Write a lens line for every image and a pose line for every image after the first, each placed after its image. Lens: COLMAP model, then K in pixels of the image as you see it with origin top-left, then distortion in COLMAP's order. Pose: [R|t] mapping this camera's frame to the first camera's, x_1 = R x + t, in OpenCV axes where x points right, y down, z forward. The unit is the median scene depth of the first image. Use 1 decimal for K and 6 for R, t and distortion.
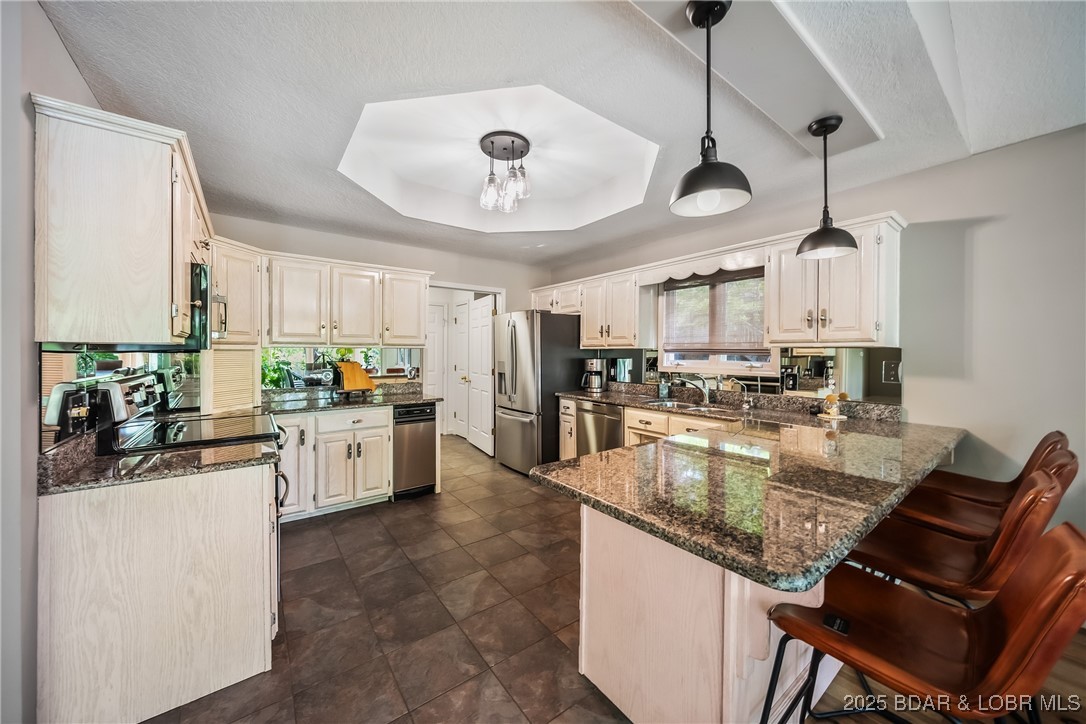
lens RADIAL K [[390.1, 0, 507.7], [0, 390.1, 352.2], [0, 0, 1]] dist [0.006188, -0.000293]
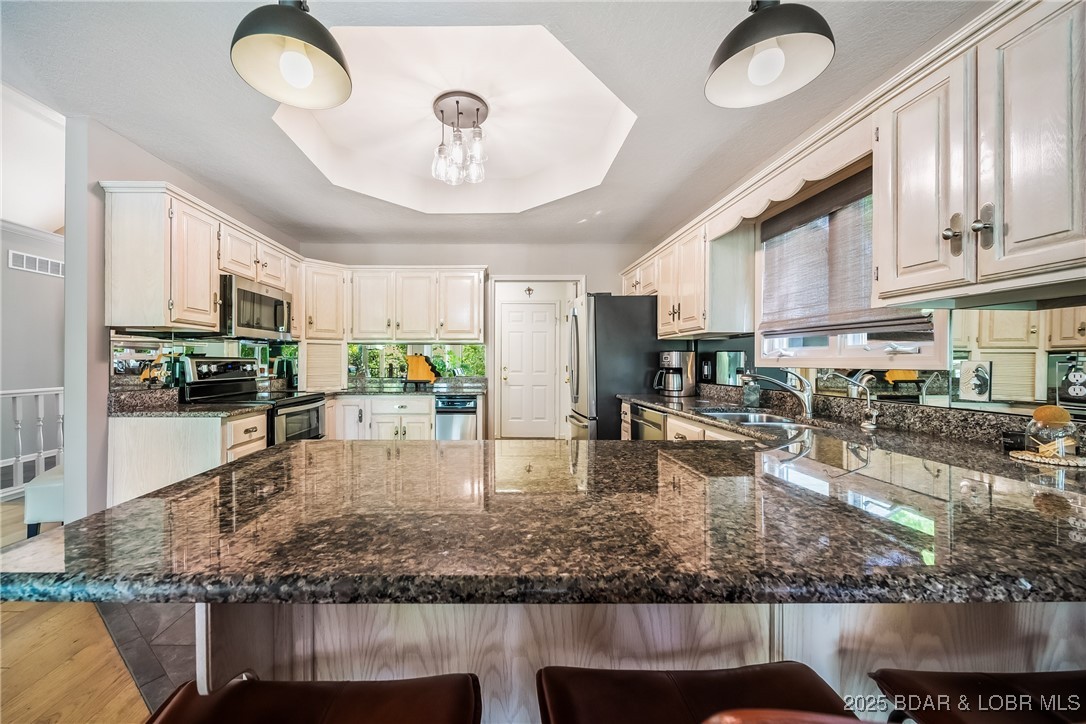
lens RADIAL K [[390.1, 0, 491.4], [0, 390.1, 361.8], [0, 0, 1]] dist [0.006188, -0.000293]
pose [[0.807923, 0.000048, -0.589288, 0.436225], [-0.005326, 0.999960, -0.007221, 0.050240], [0.589264, 0.008973, 0.807891, 0.227156]]
